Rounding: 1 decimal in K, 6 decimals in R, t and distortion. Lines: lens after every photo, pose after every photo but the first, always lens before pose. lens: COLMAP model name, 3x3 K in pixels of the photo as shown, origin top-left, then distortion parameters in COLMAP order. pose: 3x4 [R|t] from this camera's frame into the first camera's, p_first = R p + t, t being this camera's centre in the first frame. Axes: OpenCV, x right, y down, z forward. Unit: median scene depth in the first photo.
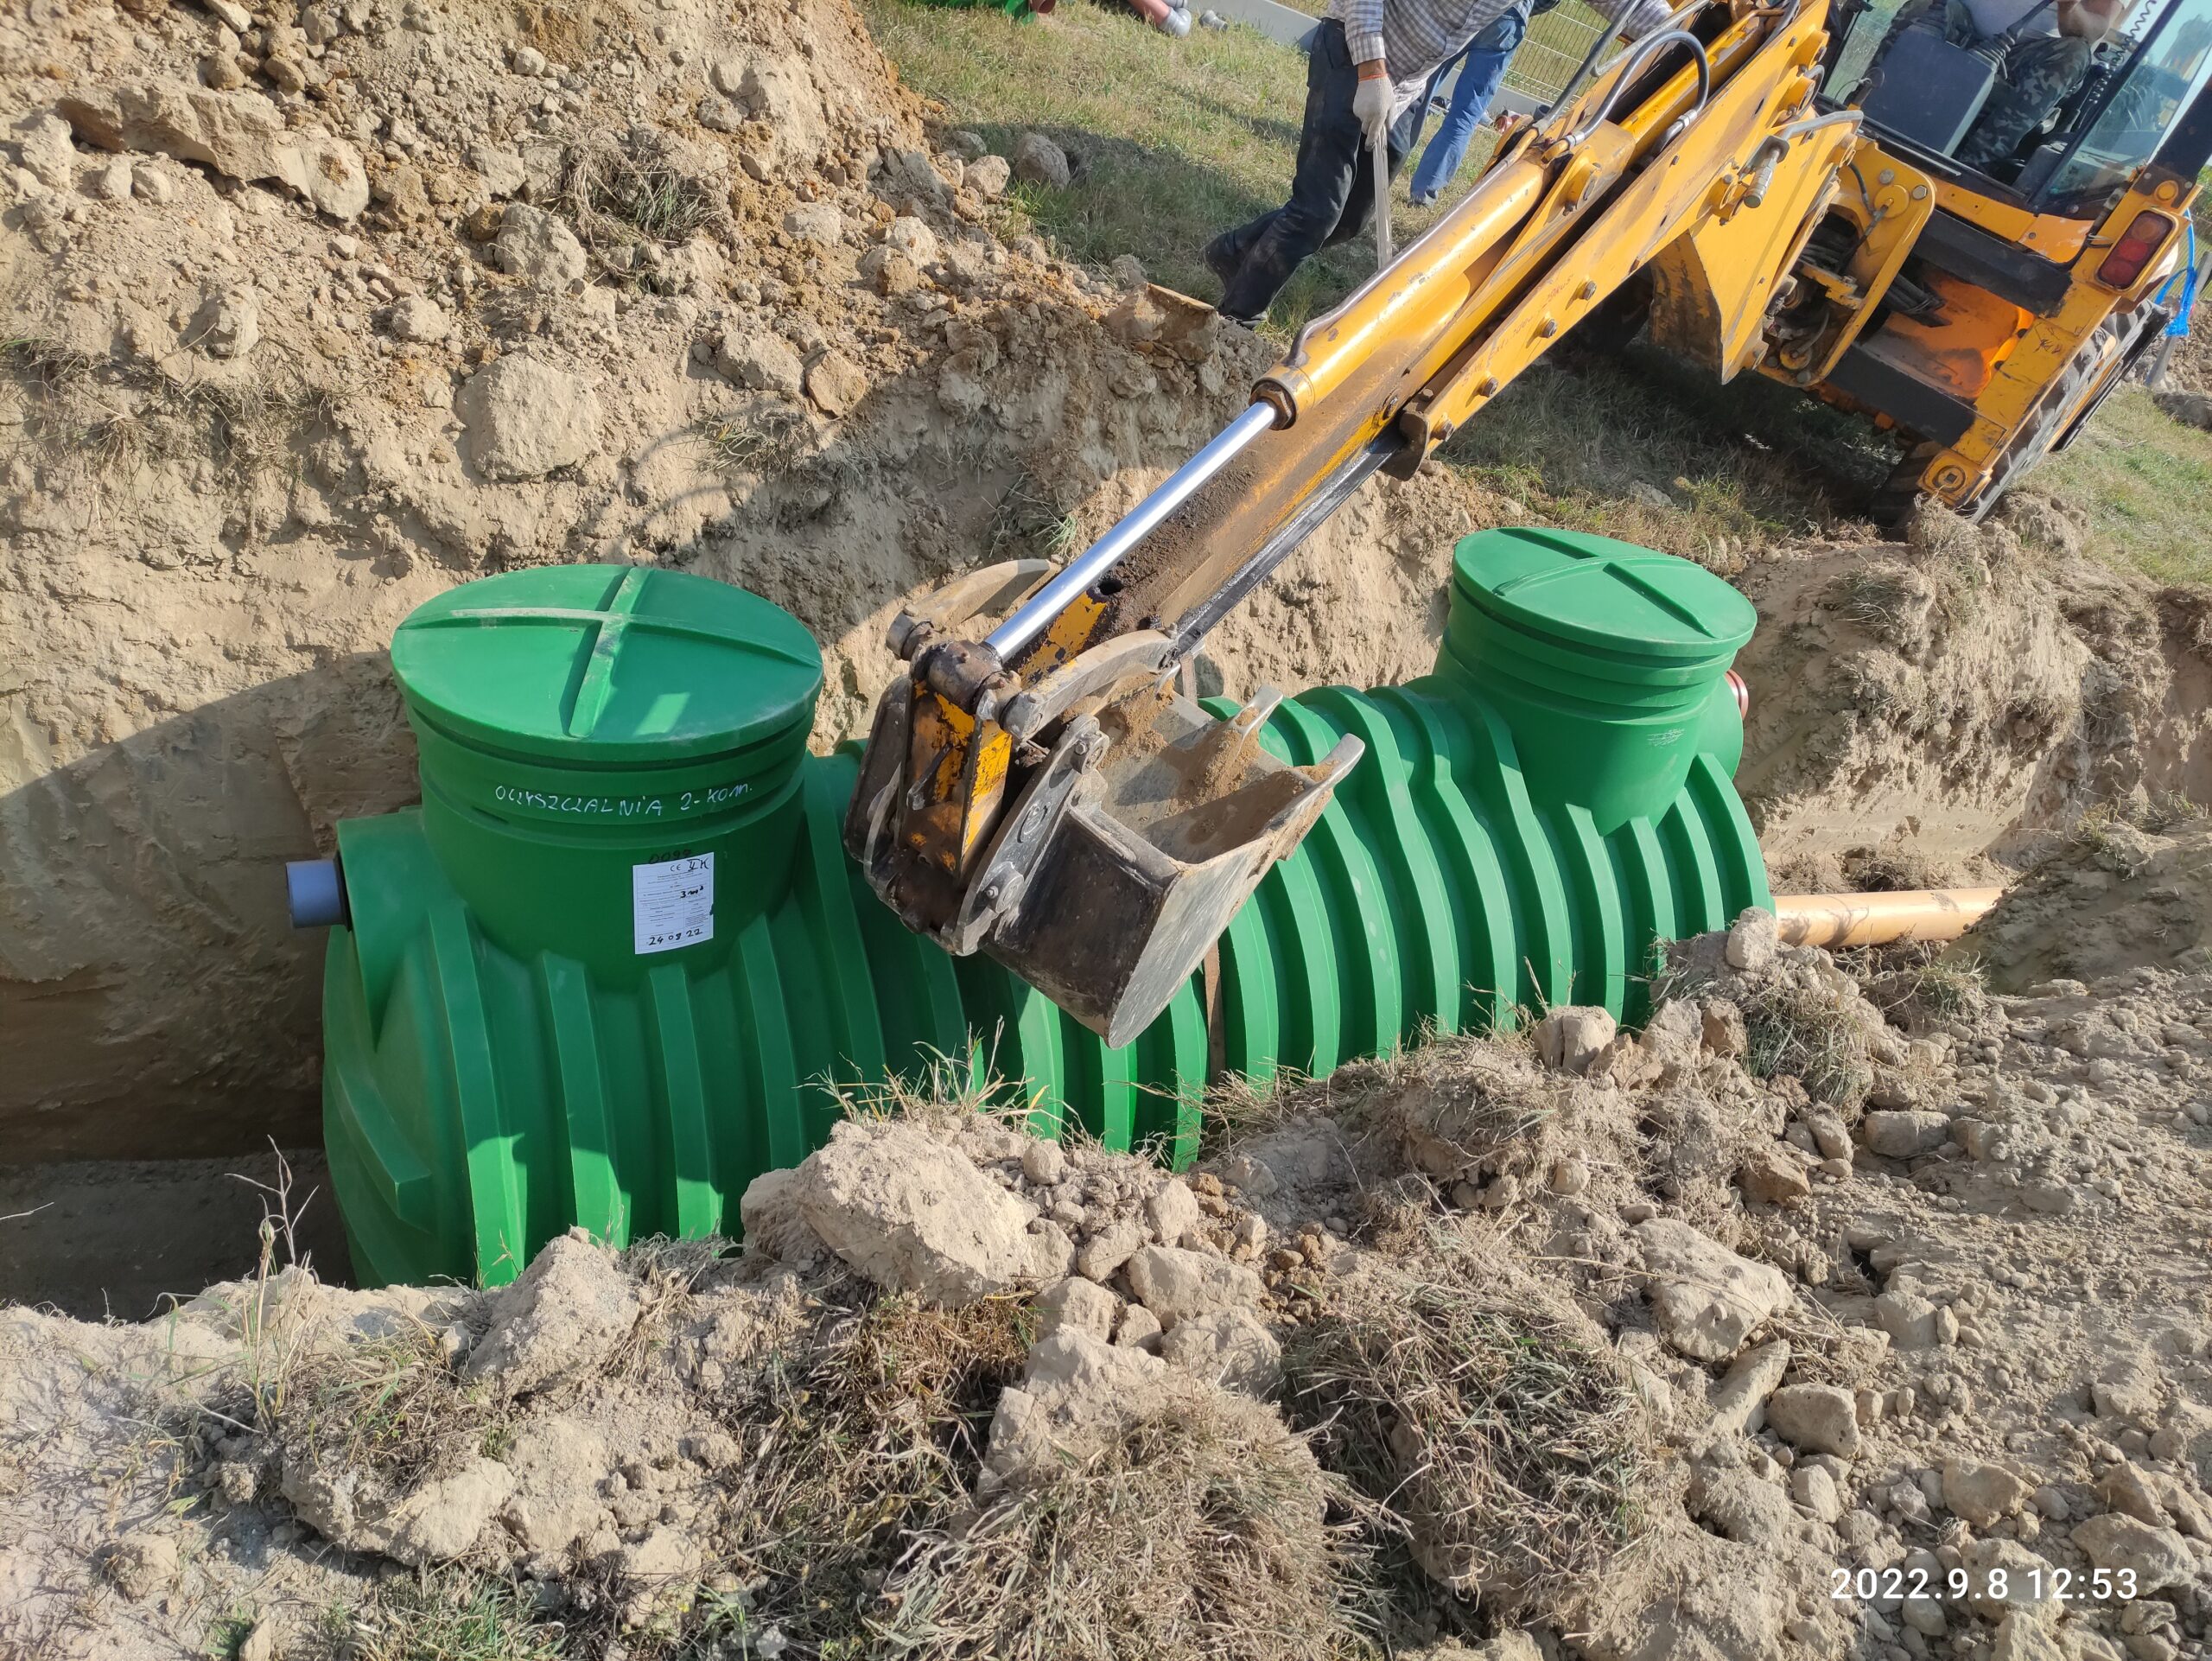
lens RADIAL K [[1493.4, 0, 1106.0], [0, 1493.4, 830.5], [0, 0, 1]] dist [0.054647, -0.047053]
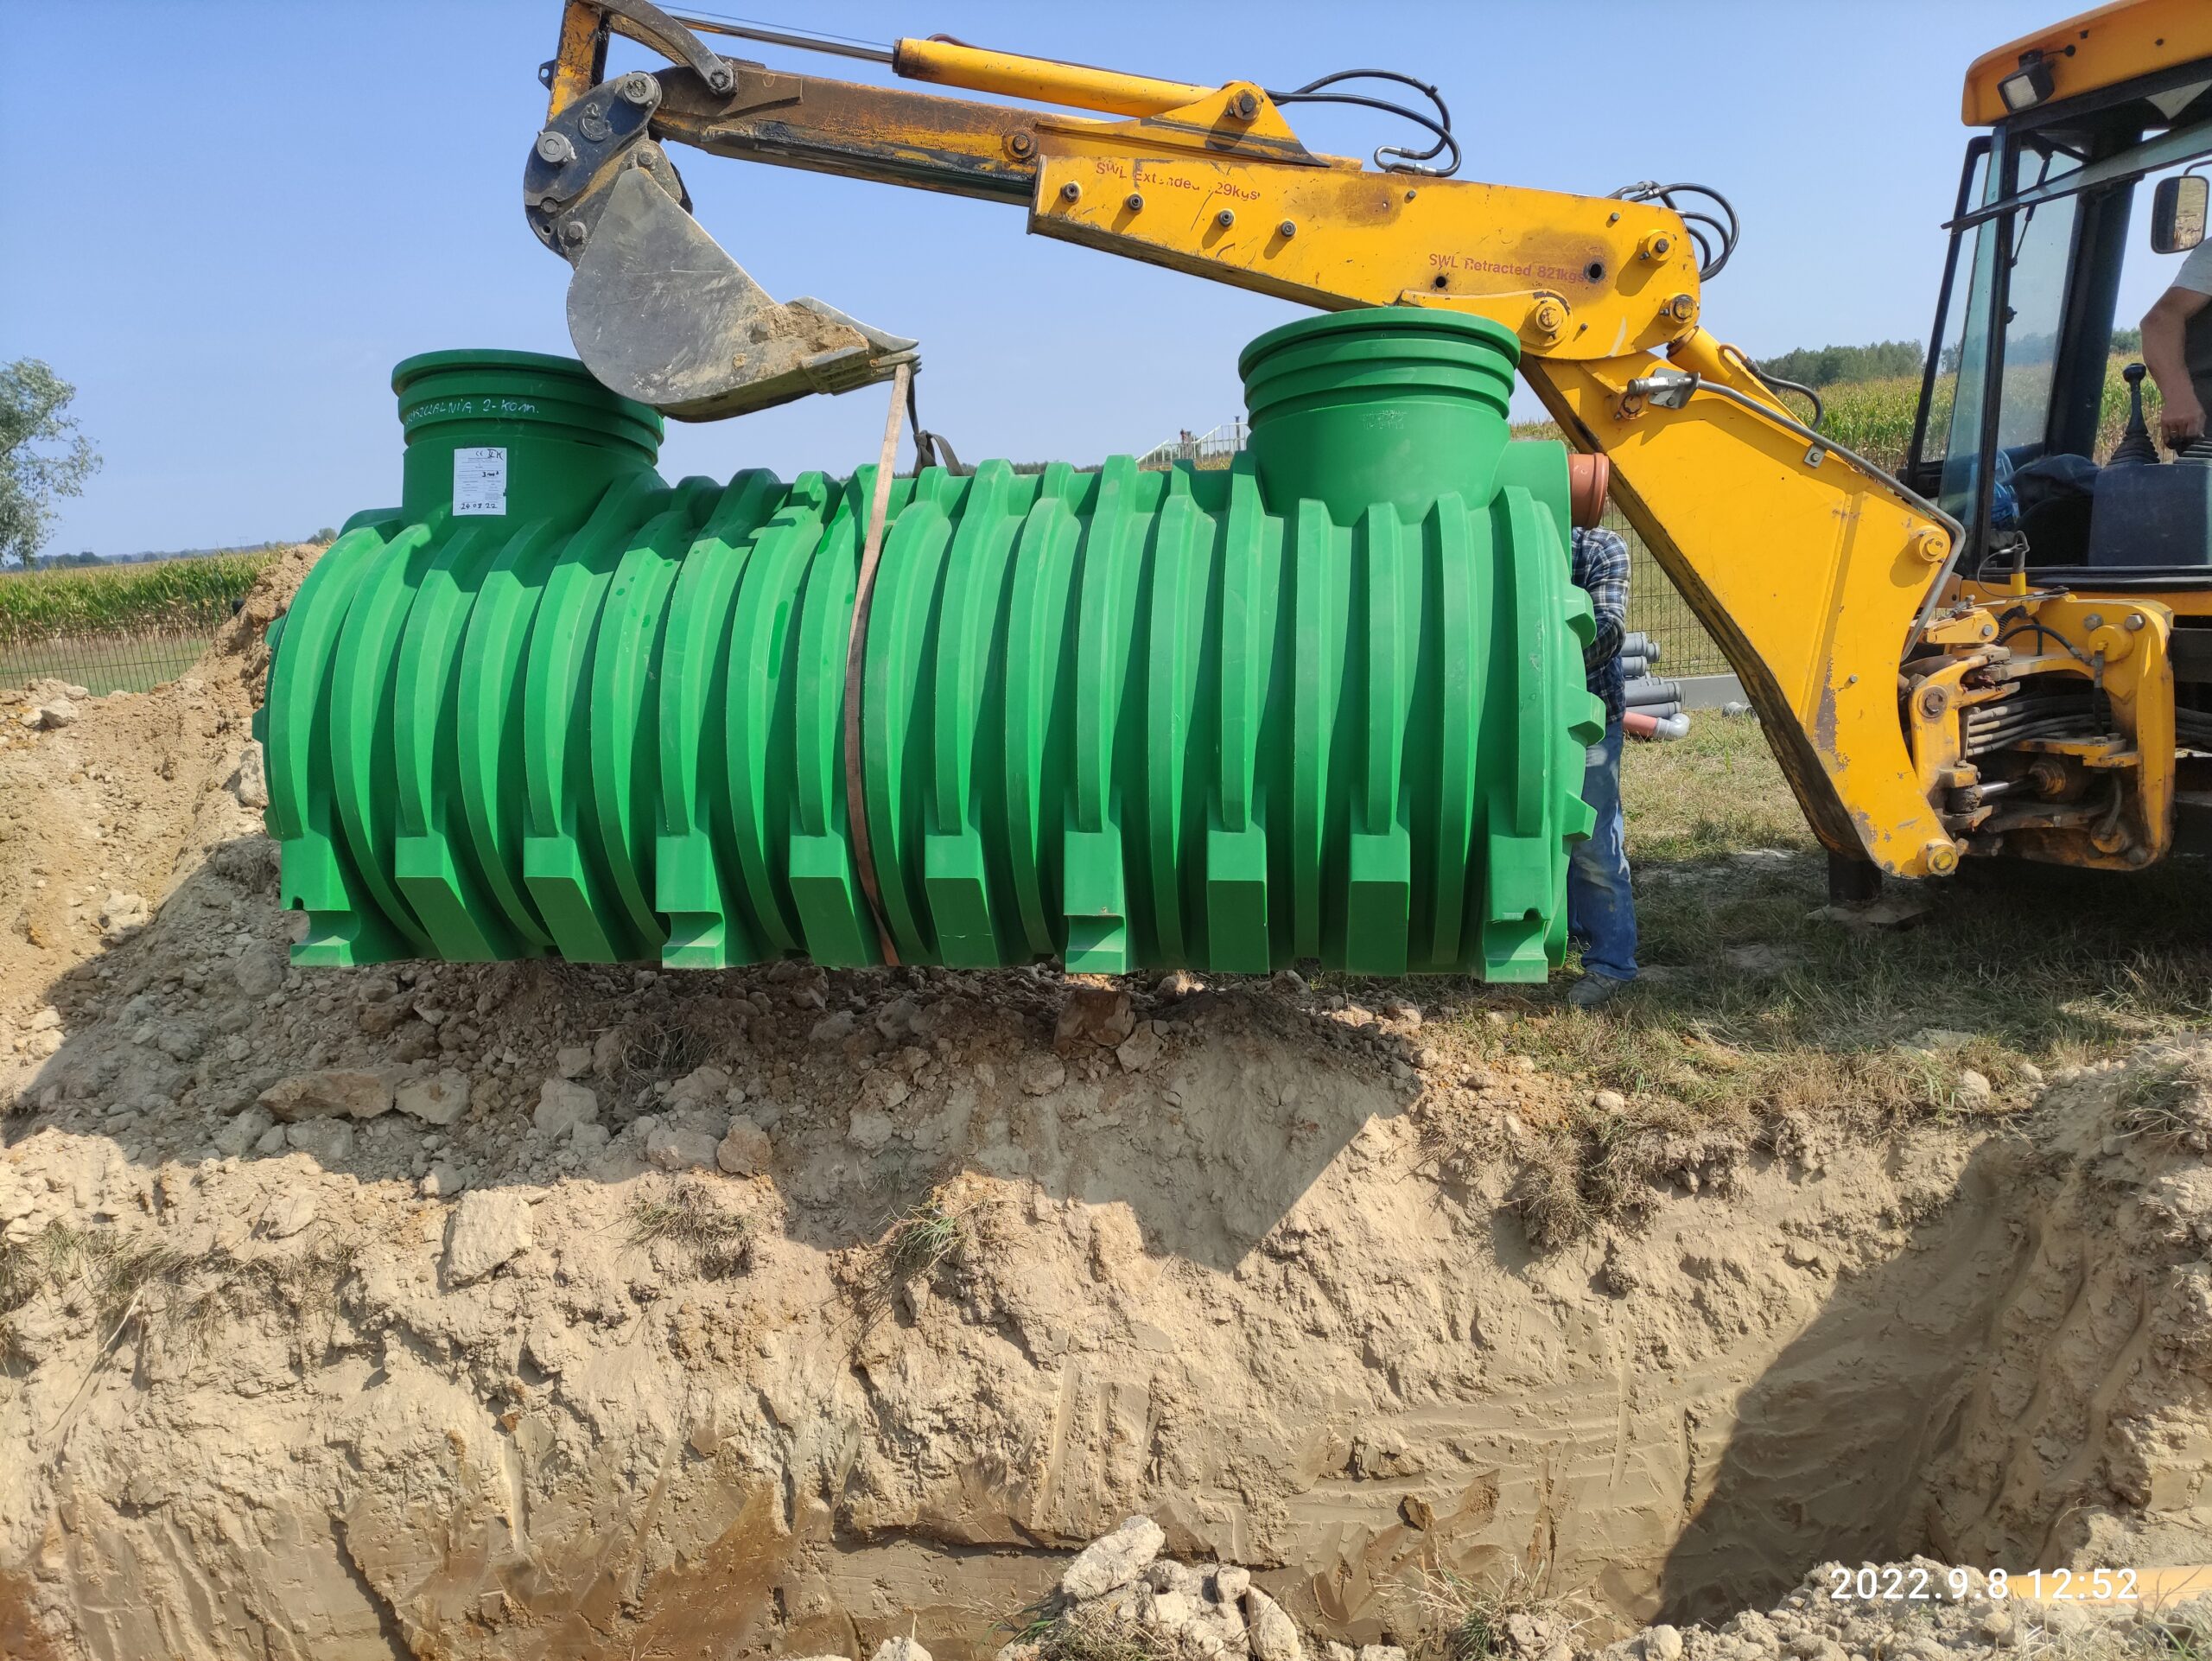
lens RADIAL K [[1493.4, 0, 1106.0], [0, 1493.4, 830.5], [0, 0, 1]] dist [0.054647, -0.047053]
pose [[0.808604, -0.333984, -0.484371, 0.852021], [0.054260, 0.862087, -0.503847, 0.122917], [0.585847, 0.381130, 0.715209, 0.245446]]
